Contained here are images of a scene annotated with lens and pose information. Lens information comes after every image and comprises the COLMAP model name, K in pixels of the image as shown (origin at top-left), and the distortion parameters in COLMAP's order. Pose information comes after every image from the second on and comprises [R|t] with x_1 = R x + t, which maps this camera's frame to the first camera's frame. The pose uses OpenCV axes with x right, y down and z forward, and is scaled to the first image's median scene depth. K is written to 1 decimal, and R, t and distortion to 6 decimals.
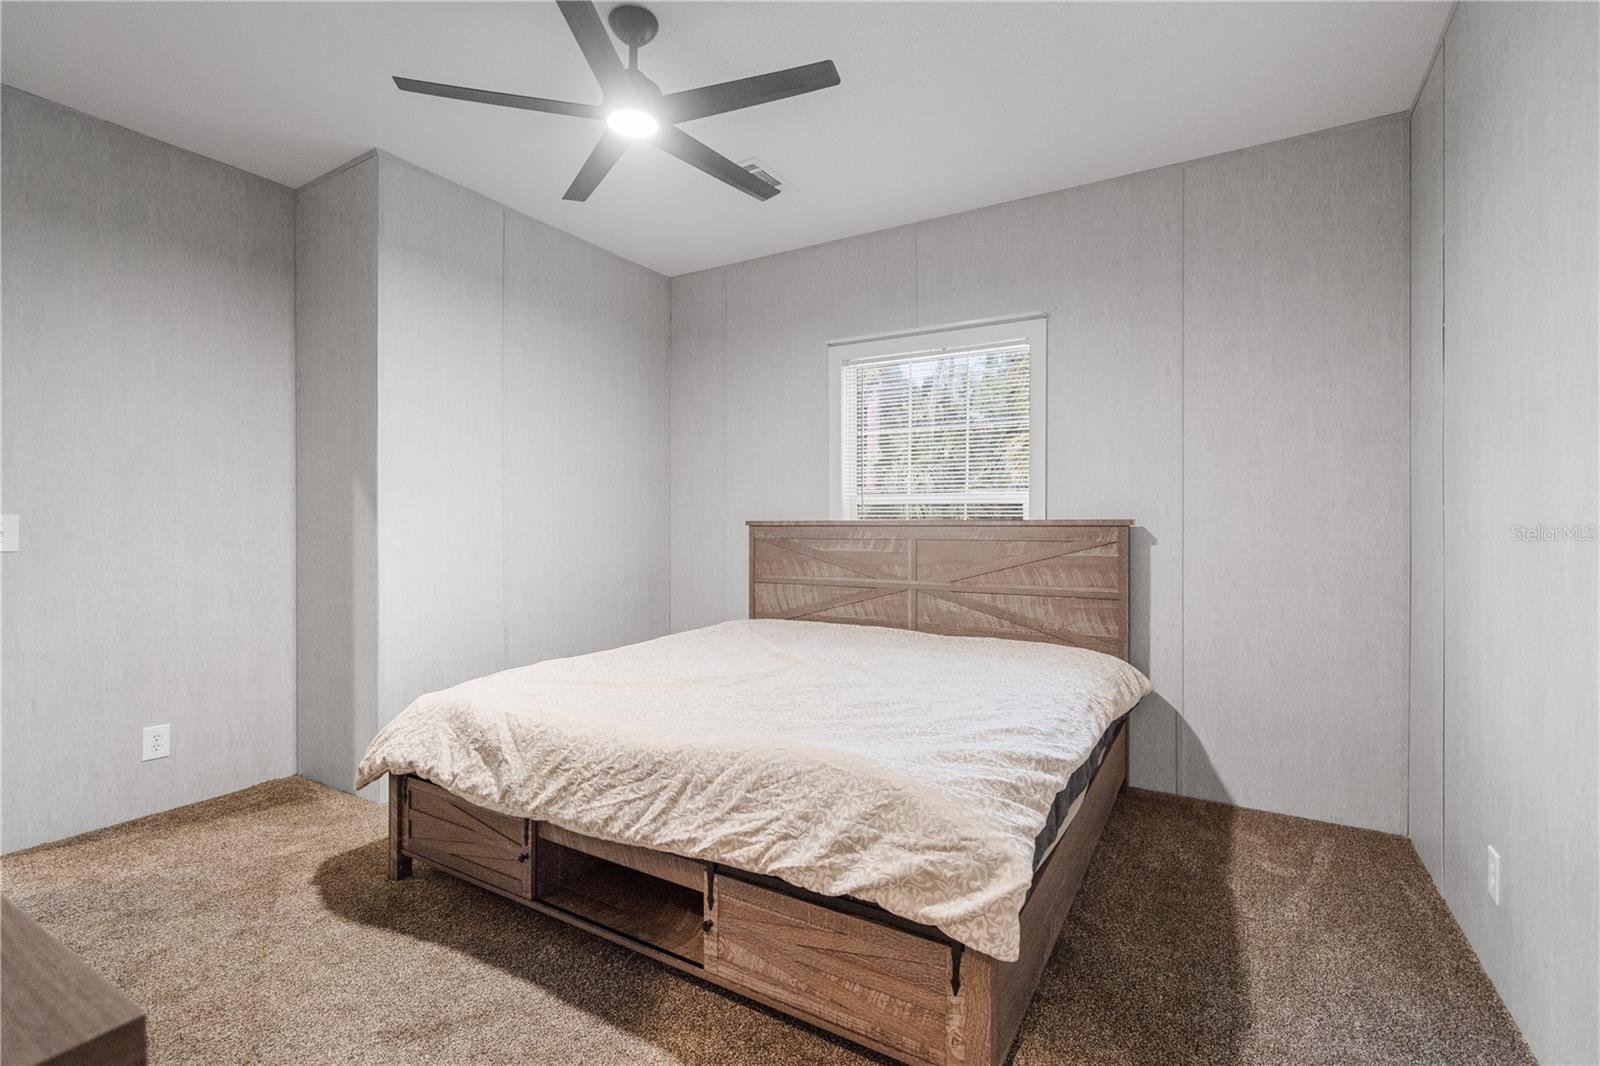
lens RADIAL K [[745.3, 0, 802.7], [0, 745.3, 526.4], [0, 0, 1]] dist [-0.002461, 0.001409]
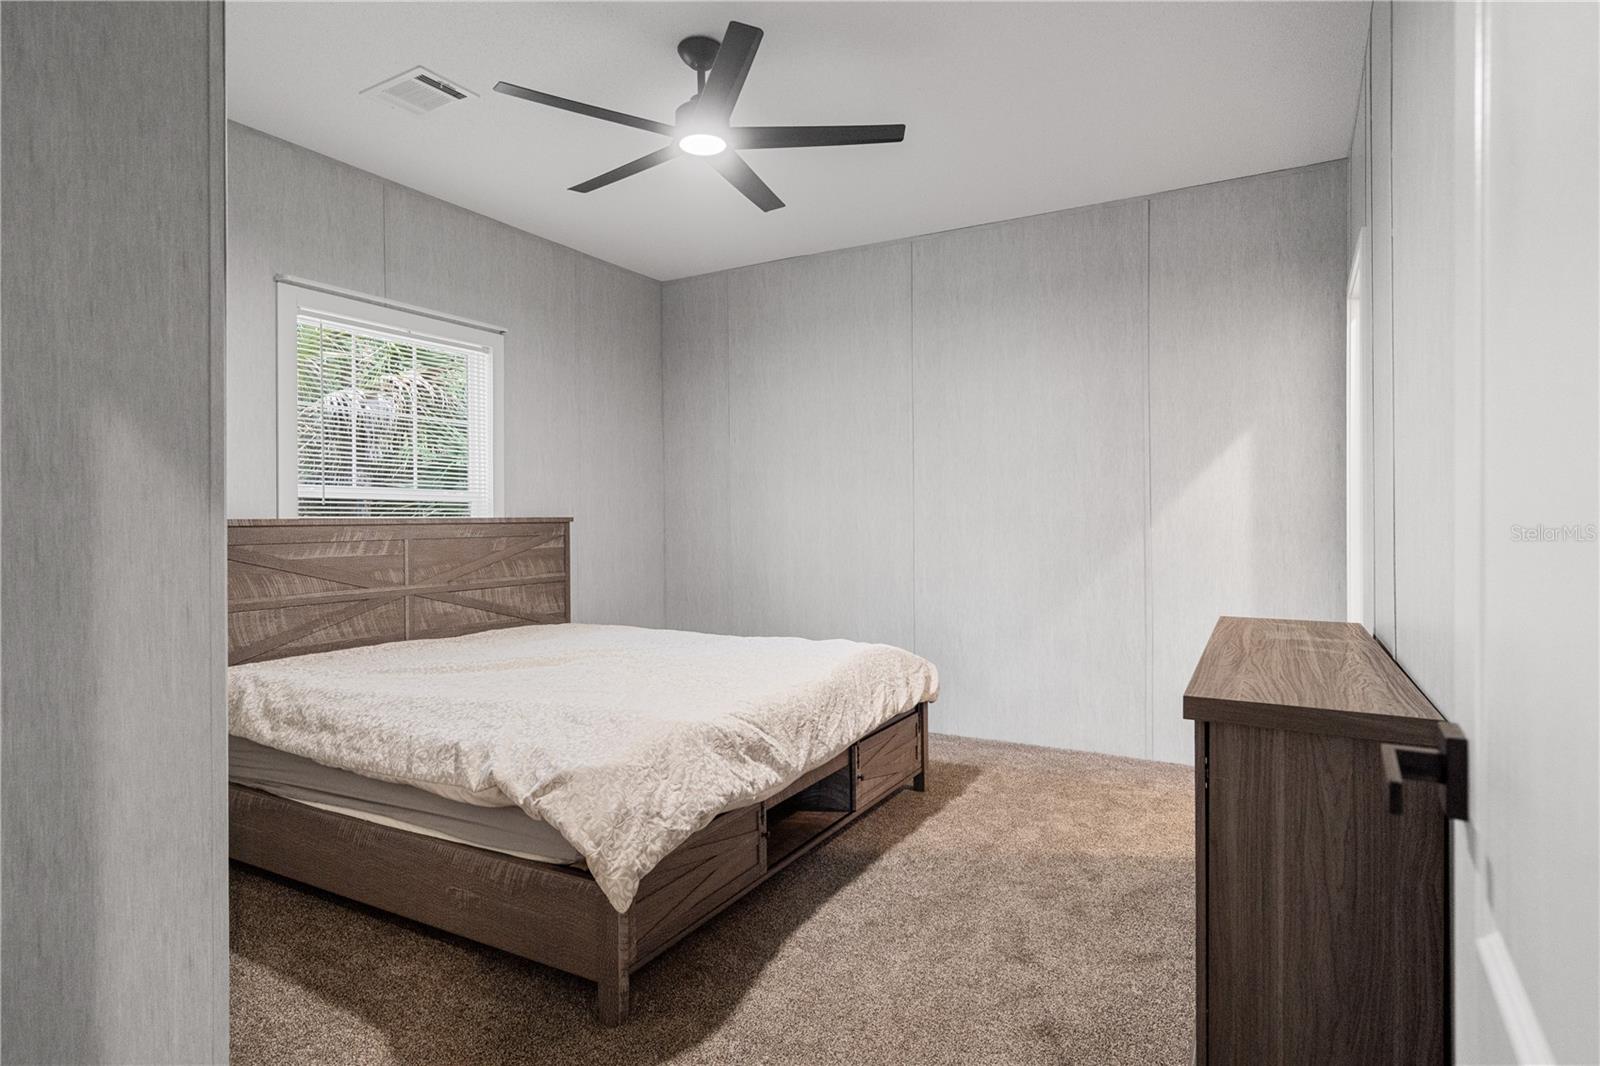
lens RADIAL K [[872.1, 0, 803.5], [0, 872.1, 526.0], [0, 0, 1]] dist [-0.002876, -0.000068]
pose [[-0.047224, -0.007370, 0.998857, -0.960101], [0.012857, 0.999885, 0.007985, -0.001203], [-0.998802, 0.013219, -0.047124, 0.597538]]
